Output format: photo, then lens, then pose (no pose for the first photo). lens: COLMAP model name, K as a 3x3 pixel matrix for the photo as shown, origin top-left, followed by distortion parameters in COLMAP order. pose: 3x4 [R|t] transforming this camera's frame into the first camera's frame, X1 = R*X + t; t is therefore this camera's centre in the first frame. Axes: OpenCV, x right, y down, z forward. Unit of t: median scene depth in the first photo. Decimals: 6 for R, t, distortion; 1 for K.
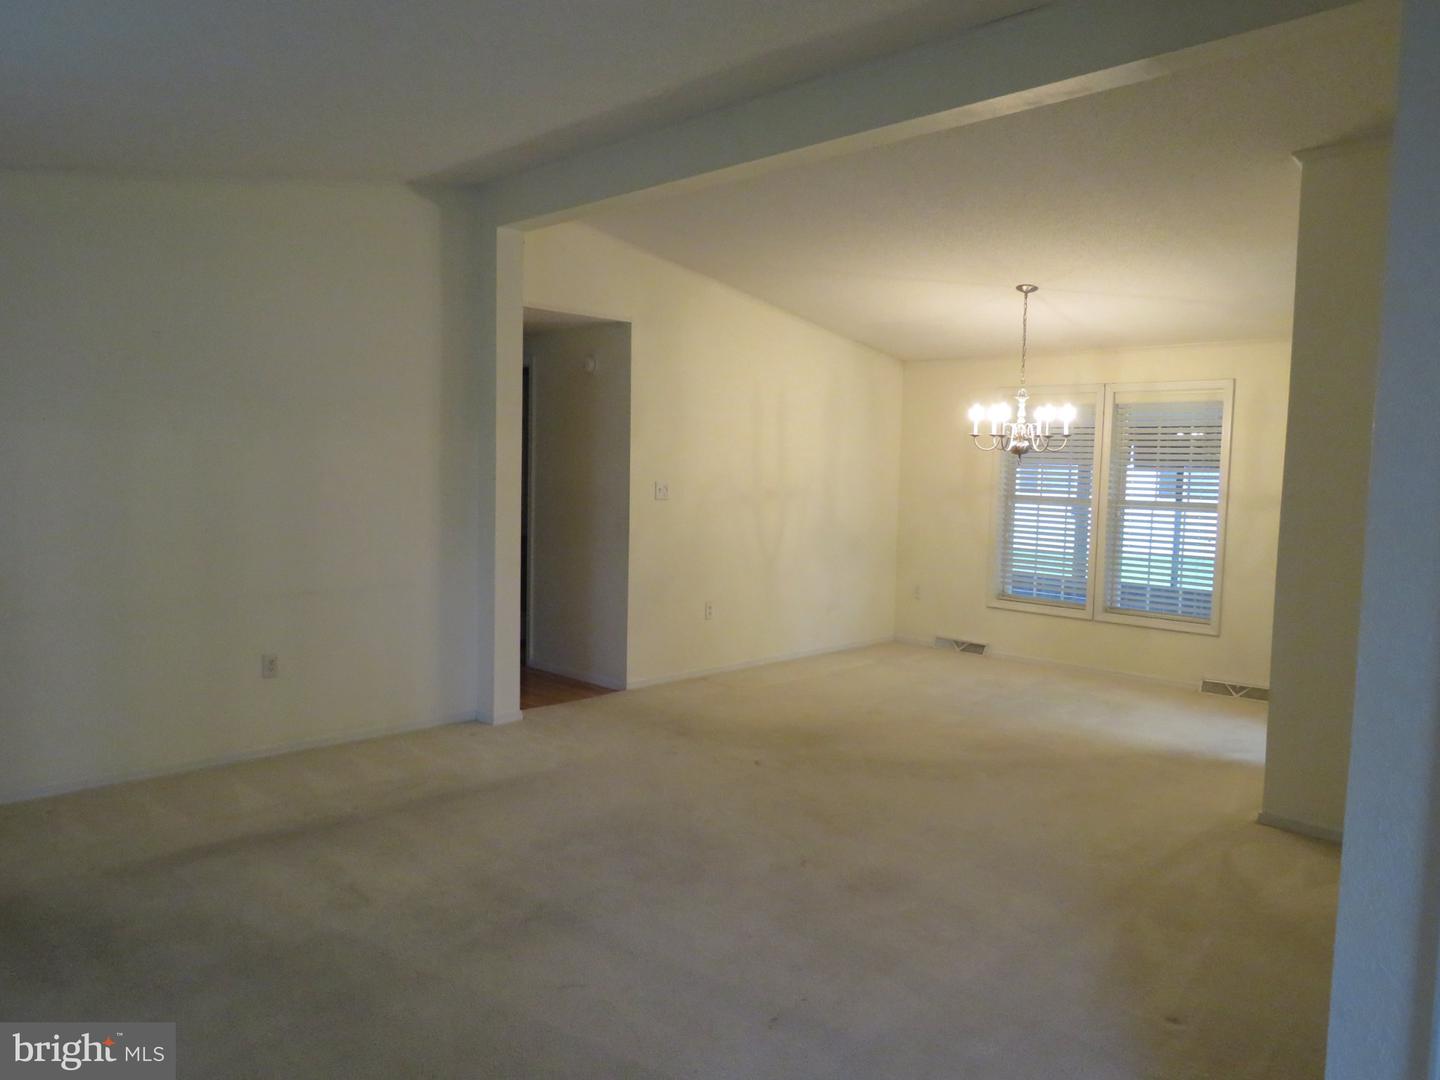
lens RADIAL K [[1023.3, 0, 714.8], [0, 1023.3, 535.8], [0, 0, 1]] dist [-0.020910, 0.001357]
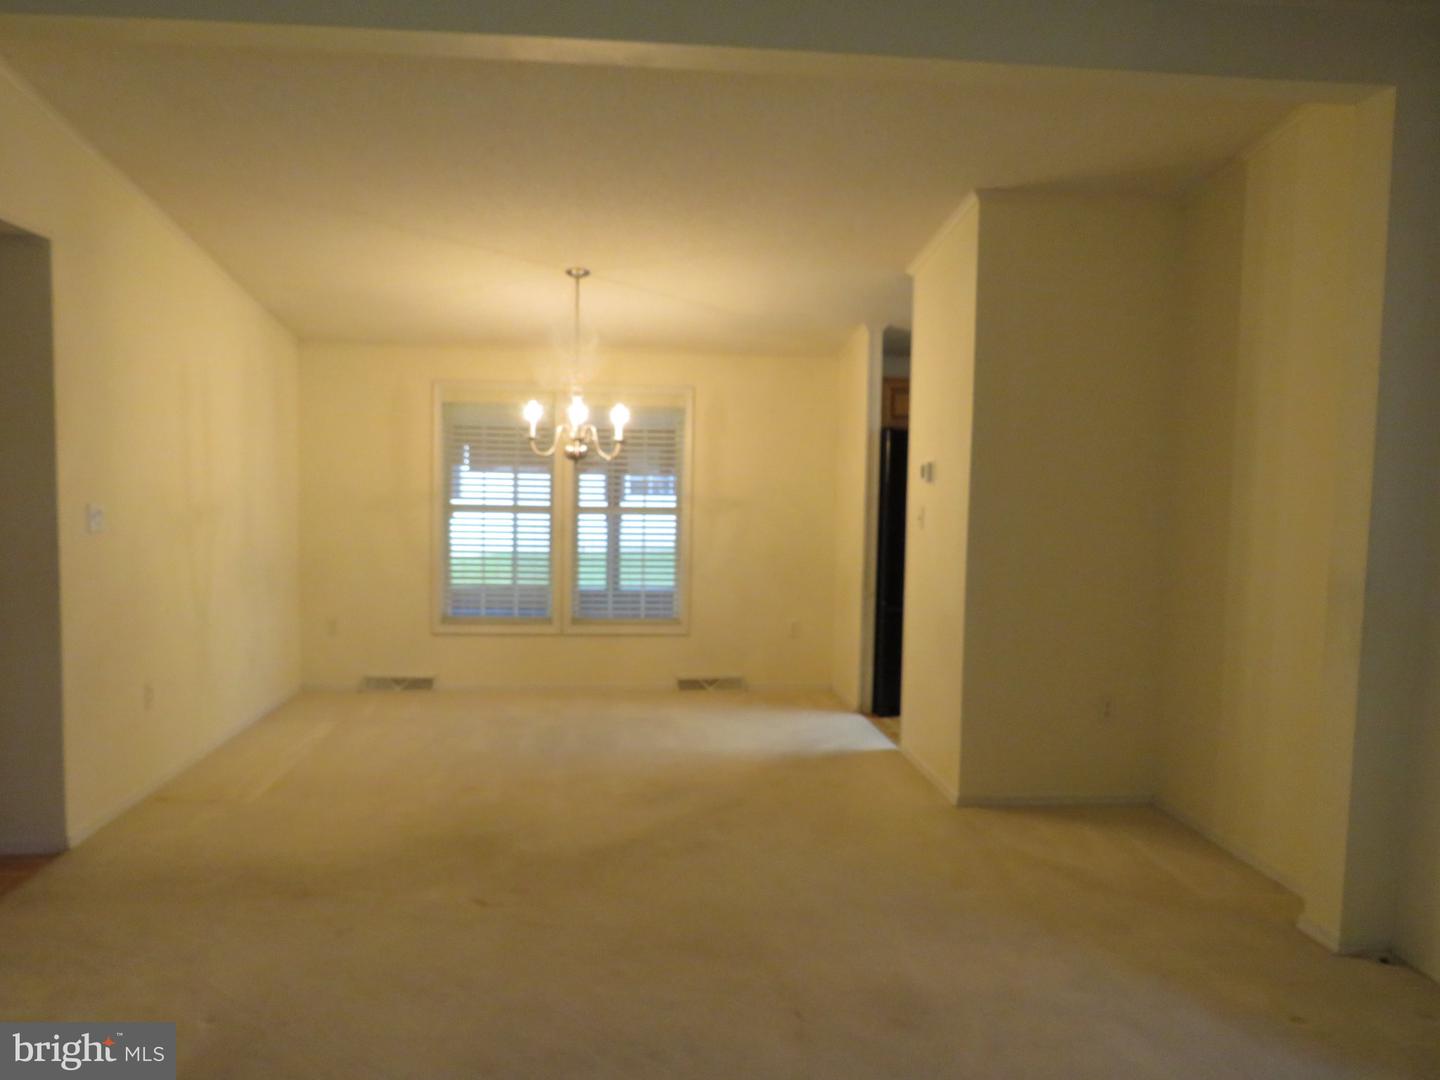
lens RADIAL K [[1023.3, 0, 714.8], [0, 1023.3, 535.8], [0, 0, 1]] dist [-0.020910, 0.001357]
pose [[0.644910, -0.056554, 0.762163, -0.320951], [0.053545, 0.998151, 0.028758, -0.035072], [-0.762380, 0.022264, 0.646746, 0.358459]]
